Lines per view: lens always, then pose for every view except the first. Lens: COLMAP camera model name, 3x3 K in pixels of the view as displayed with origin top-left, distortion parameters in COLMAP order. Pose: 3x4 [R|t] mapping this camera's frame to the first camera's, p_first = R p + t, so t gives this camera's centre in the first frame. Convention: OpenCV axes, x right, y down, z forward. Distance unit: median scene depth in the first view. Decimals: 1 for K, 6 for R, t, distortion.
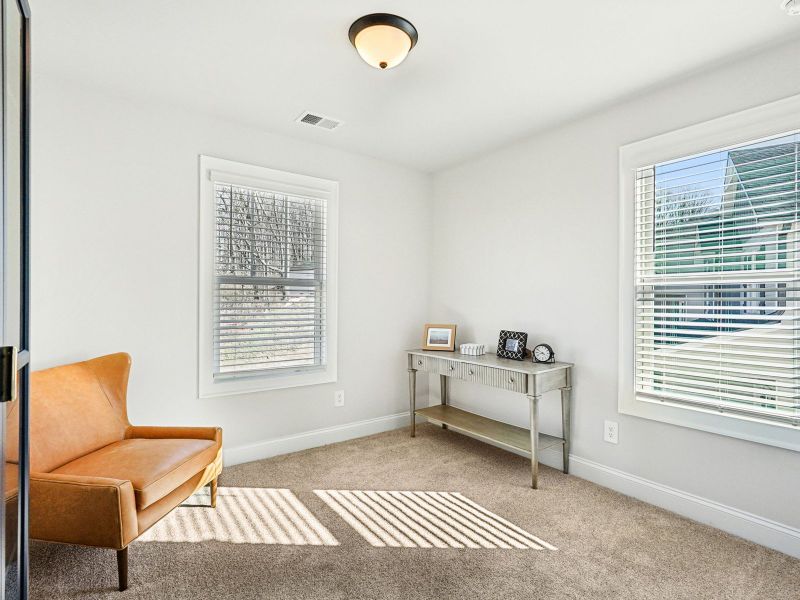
lens RADIAL K [[402.2, 0, 405.8], [0, 402.2, 301.8], [0, 0, 1]] dist [-0.012178, 0.001901]
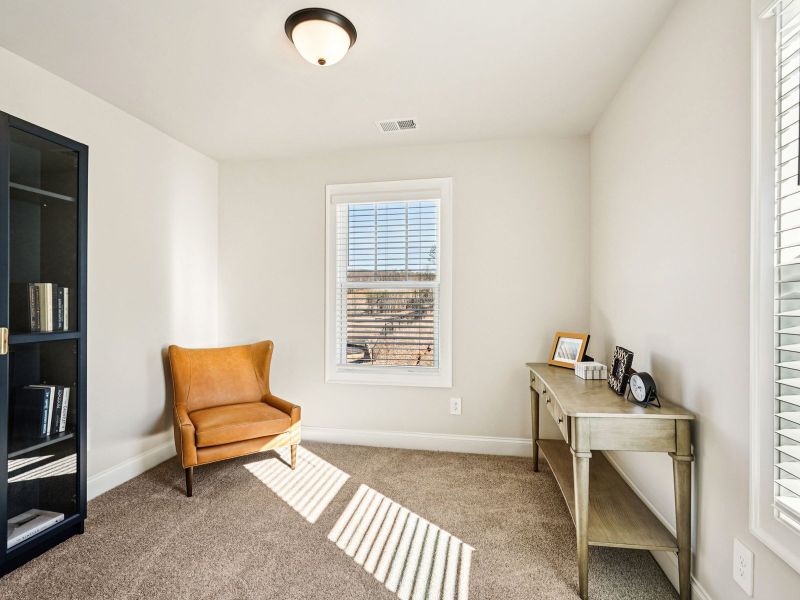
lens RADIAL K [[402.2, 0, 403.3], [0, 402.2, 302.6], [0, 0, 1]] dist [-0.012178, 0.001901]
pose [[0.672693, -0.006468, -0.739893, 0.545558], [0.005065, 0.999979, -0.004136, 0.001252], [0.739904, -0.000965, 0.672711, 0.332105]]
